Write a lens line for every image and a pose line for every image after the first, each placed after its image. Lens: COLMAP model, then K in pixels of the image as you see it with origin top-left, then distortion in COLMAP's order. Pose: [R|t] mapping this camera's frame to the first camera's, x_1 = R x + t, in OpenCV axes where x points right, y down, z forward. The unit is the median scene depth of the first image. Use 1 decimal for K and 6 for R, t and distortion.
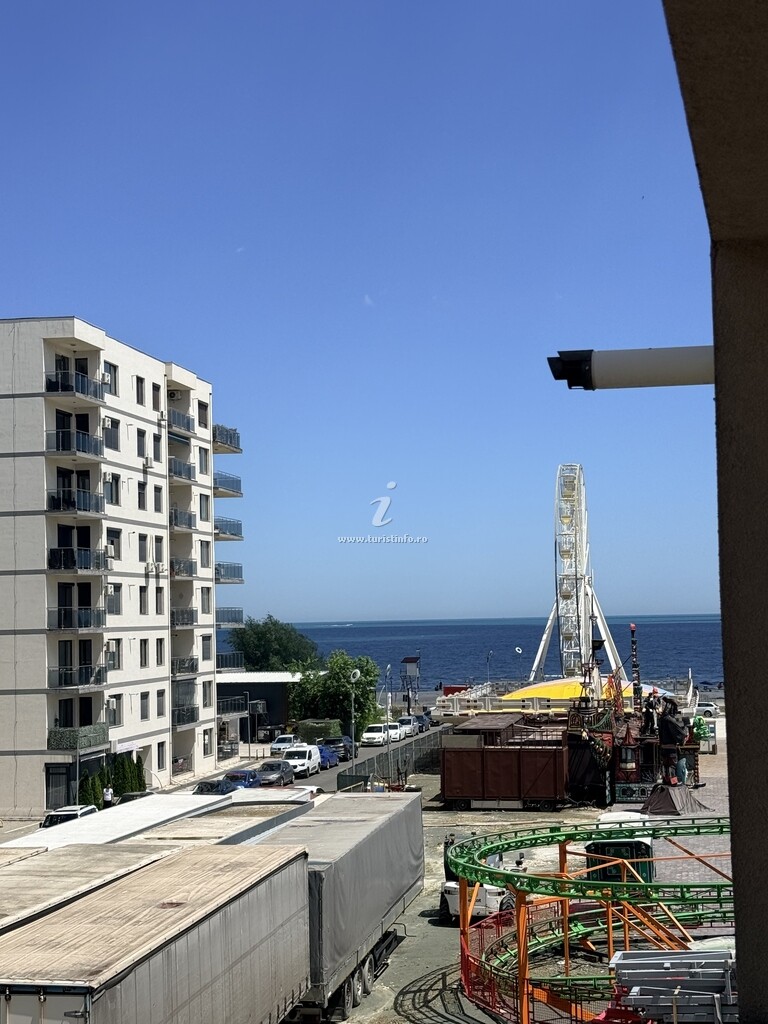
lens RADIAL K [[1671.9, 0, 383.9], [0, 1671.9, 511.5], [0, 0, 1]] dist [0.139242, 0.000000]
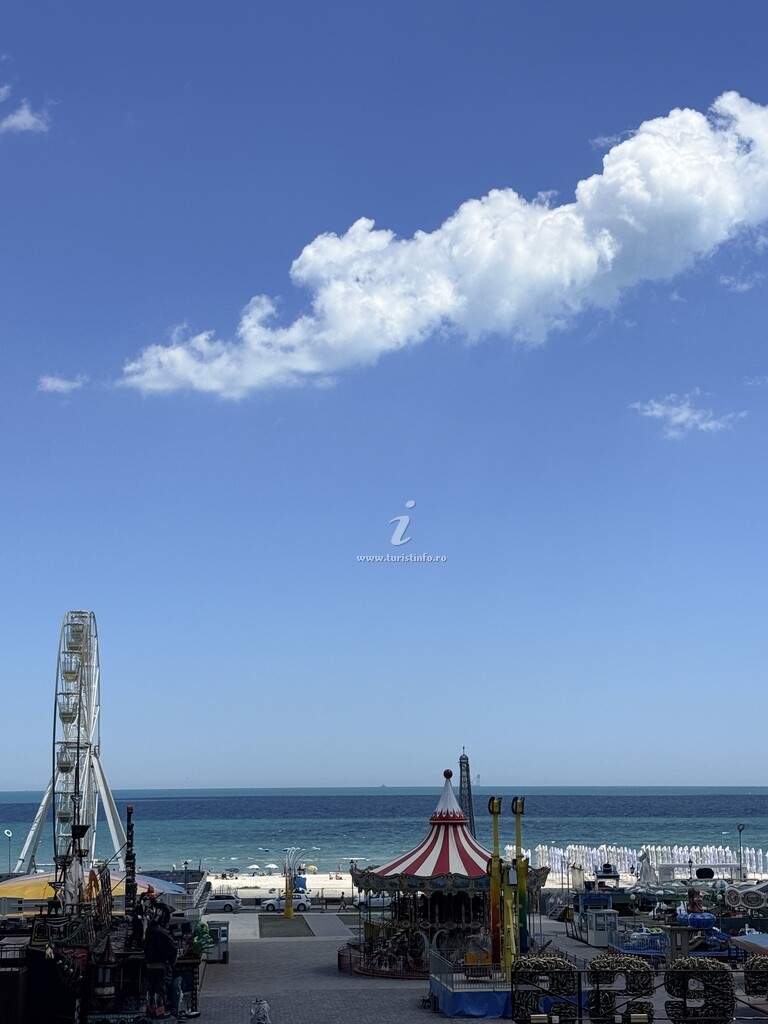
lens RADIAL K [[1819.7, 0, 384.3], [0, 1819.7, 512.0], [0, 0, 1]] dist [0.036085, 0.000000]
pose [[0.965252, 0.048041, 0.256868, 0.040967], [-0.024988, 0.995421, -0.092268, 0.005978], [-0.260124, 0.082643, 0.962032, 0.134341]]
